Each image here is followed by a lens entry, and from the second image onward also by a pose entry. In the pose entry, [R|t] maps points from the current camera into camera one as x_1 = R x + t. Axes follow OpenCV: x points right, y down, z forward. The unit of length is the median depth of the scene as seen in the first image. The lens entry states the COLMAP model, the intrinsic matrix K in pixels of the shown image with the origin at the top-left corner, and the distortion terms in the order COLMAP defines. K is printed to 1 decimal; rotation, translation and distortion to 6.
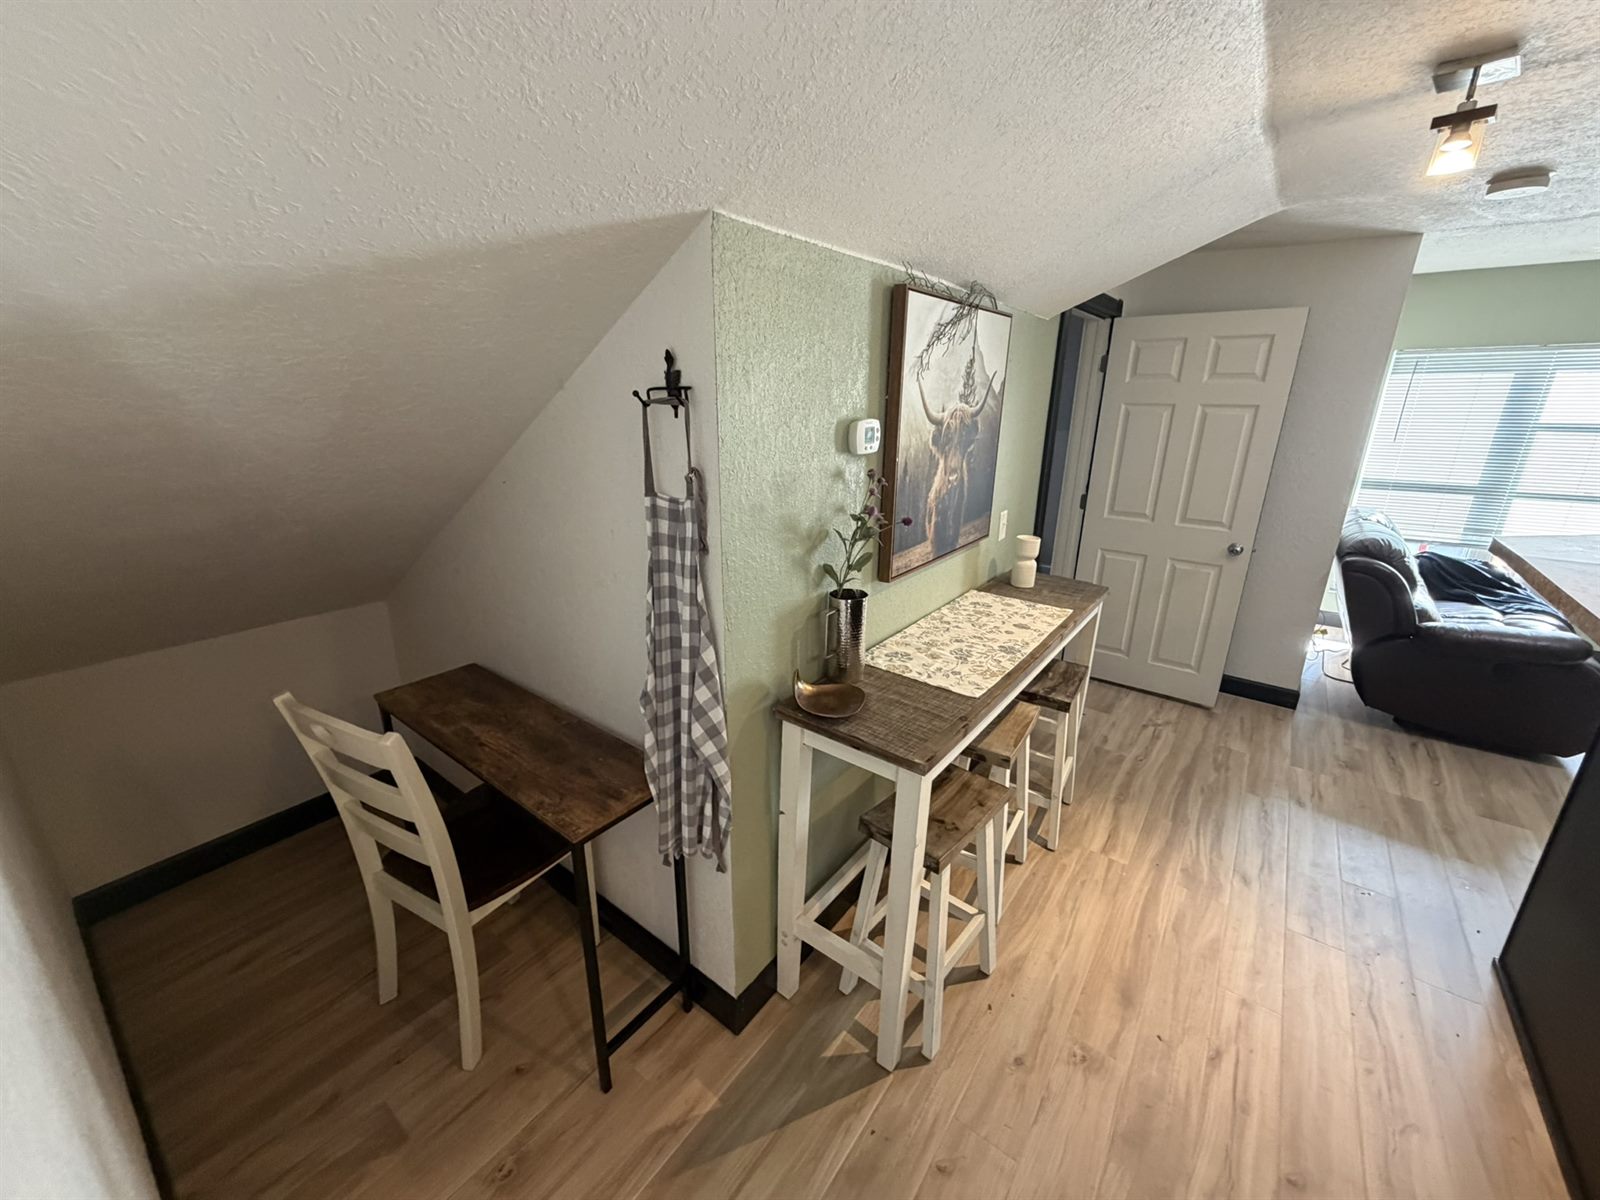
lens RADIAL K [[646.6, 0, 800.0], [0, 646.6, 600.0], [0, 0, 1]] dist [-0.000007, -0.000156]
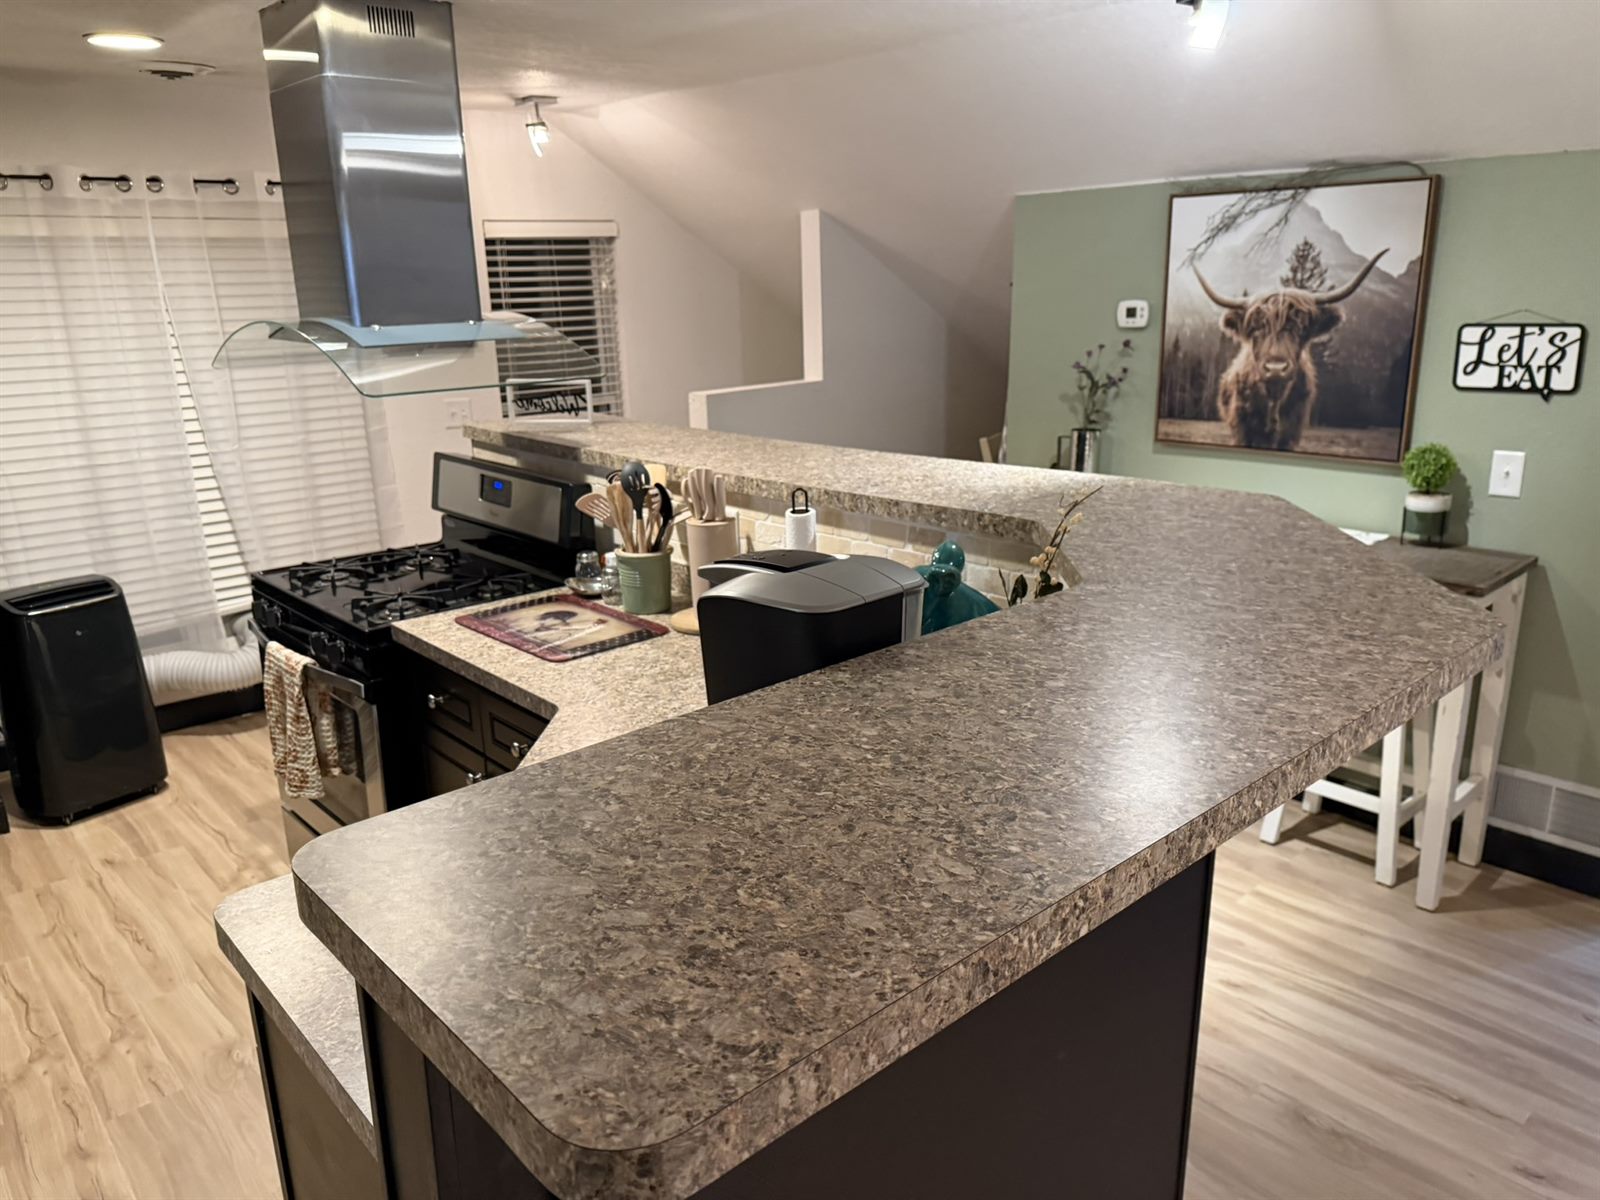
lens RADIAL K [[1177.2, 0, 800.0], [0, 1177.2, 600.0], [0, 0, 1]] dist [0.139983, -0.167495]
pose [[-0.213449, 0.248808, -0.944740, 2.299399], [-0.286217, 0.908669, 0.303974, -0.229926], [0.934088, 0.335284, -0.122741, 0.731067]]
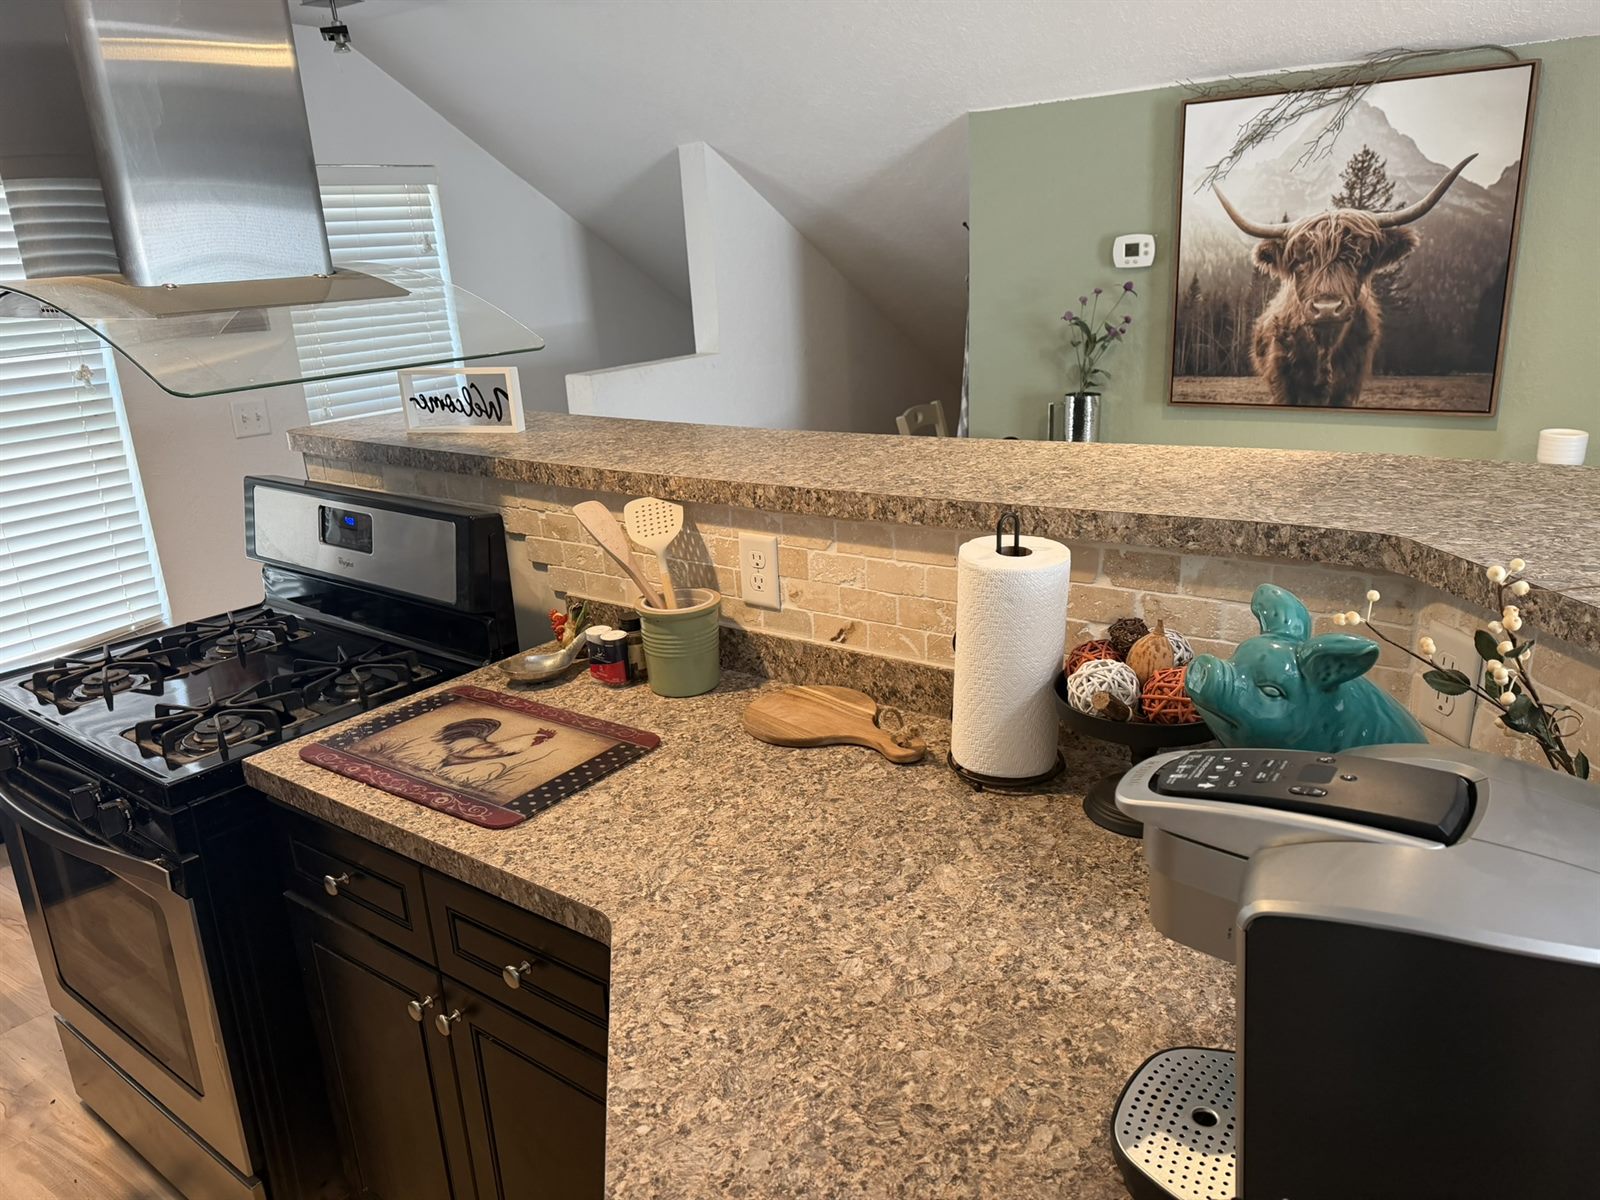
lens RADIAL K [[1153.2, 0, 814.8], [0, 1153.2, 619.8], [0, 0, 1]] dist [0.056548, -0.041041]
pose [[0.001558, 0.293600, -0.955927, 1.839335], [-0.263885, 0.922165, 0.282800, -0.078947], [0.964553, 0.251815, 0.078913, 0.410365]]
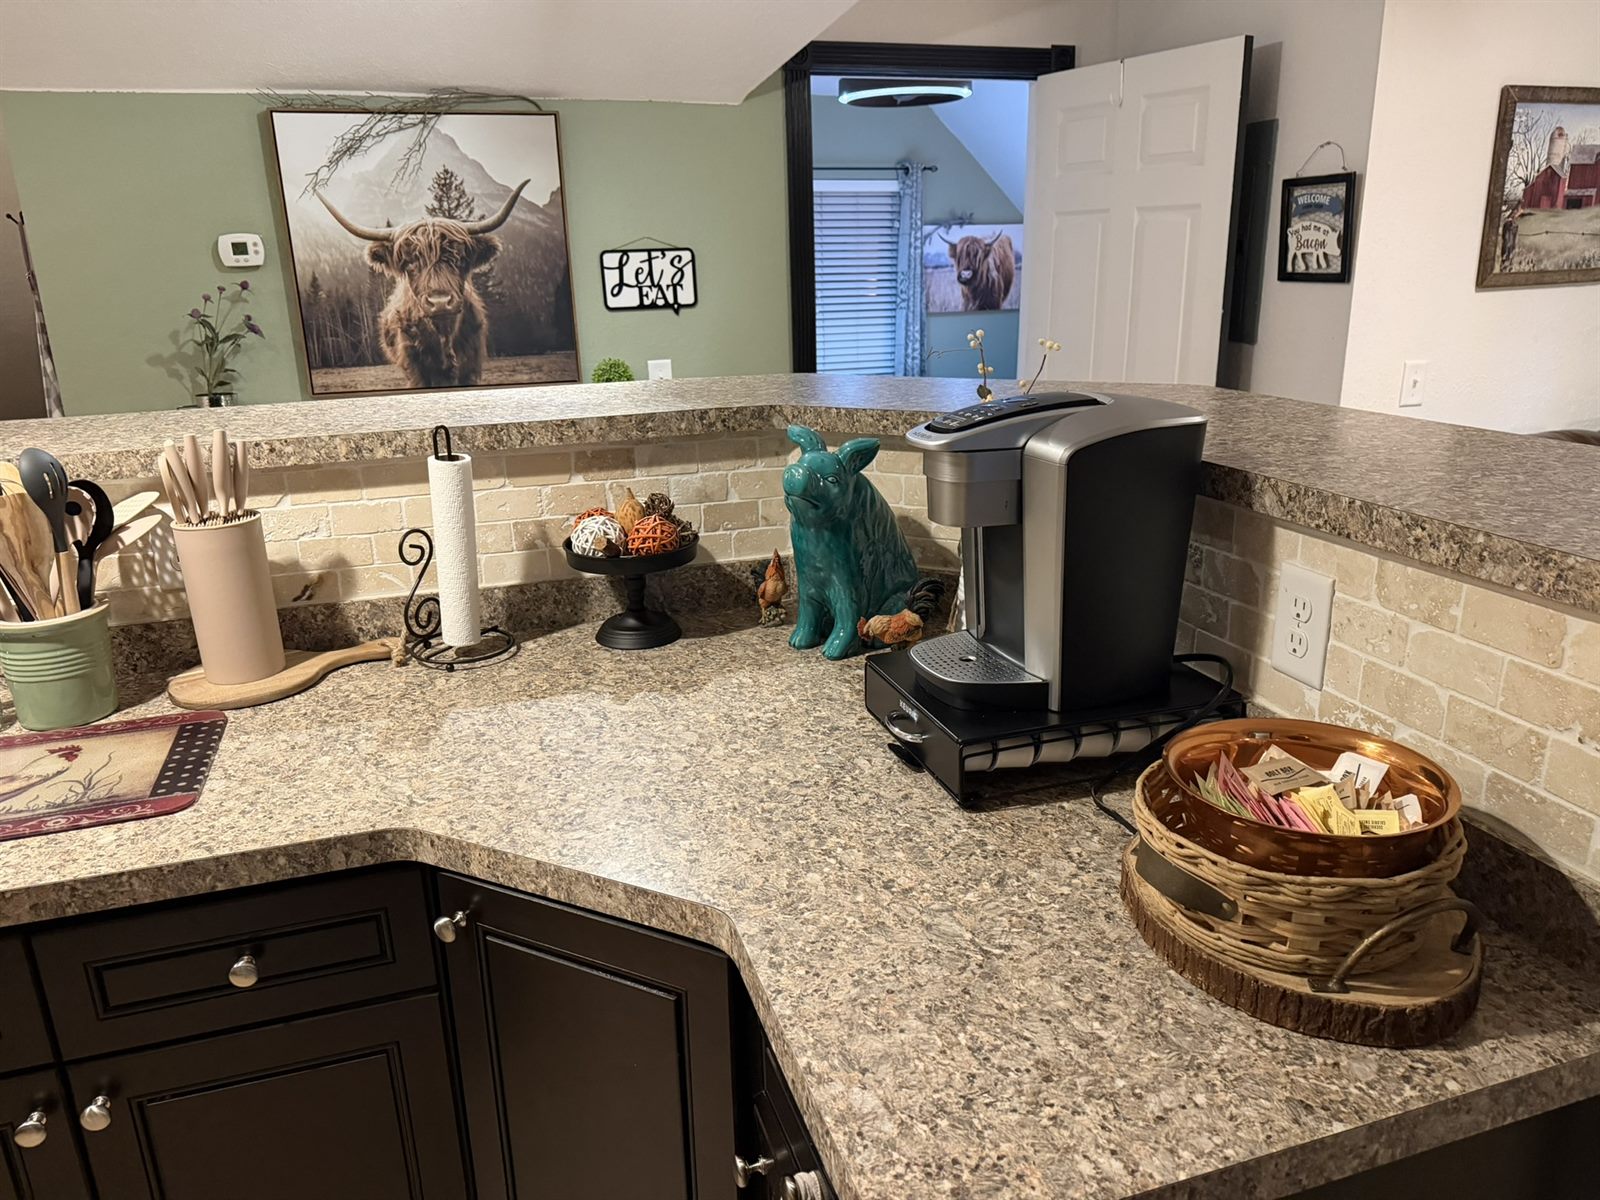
lens RADIAL K [[1161.0, 0, 799.8], [0, 1161.0, 641.1], [0, 0, 1]] dist [0.005565, -0.062323]
pose [[0.802116, 0.159329, -0.575520, 1.796674], [-0.154418, 0.986311, 0.057837, 0.122687], [0.576857, 0.042479, 0.815740, -0.028238]]
